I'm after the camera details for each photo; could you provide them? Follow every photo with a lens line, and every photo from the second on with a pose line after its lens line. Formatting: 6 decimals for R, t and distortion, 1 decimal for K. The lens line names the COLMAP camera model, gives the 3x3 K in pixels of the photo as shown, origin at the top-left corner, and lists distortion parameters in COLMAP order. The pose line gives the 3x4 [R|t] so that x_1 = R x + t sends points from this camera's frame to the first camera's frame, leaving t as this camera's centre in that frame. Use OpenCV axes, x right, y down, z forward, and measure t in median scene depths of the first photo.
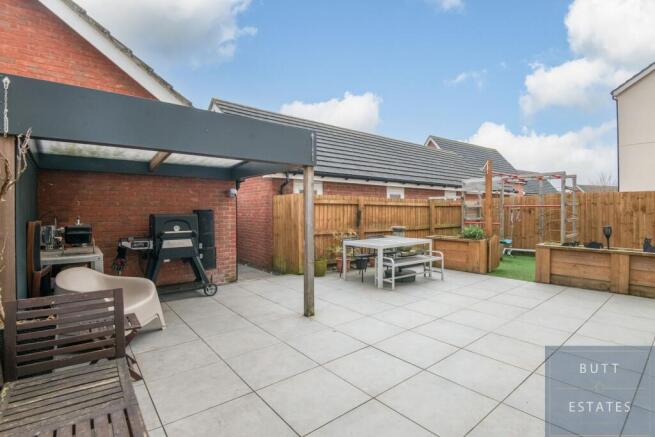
lens RADIAL K [[312.8, 0, 327.1], [0, 312.8, 203.8], [0, 0, 1]] dist [0.000379, 0.000018]
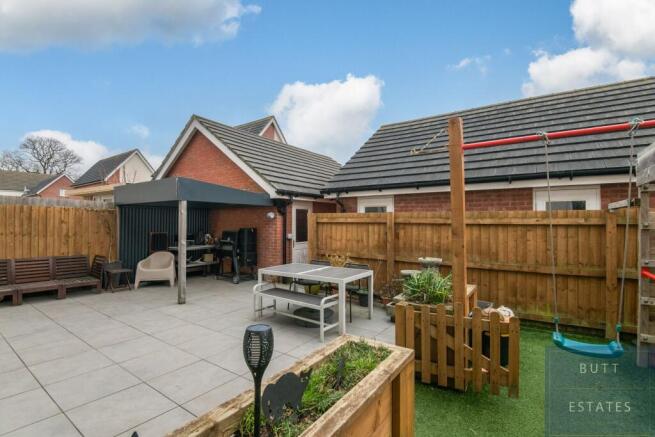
lens RADIAL K [[309.9, 0, 327.5], [0, 309.9, 218.5], [0, 0, 1]] dist [-0.000479, -0.000110]
pose [[0.272552, -0.026129, -0.961786, 0.792067], [0.001077, 0.999639, -0.026852, 0.011746], [0.962140, 0.006282, 0.272482, 0.681539]]
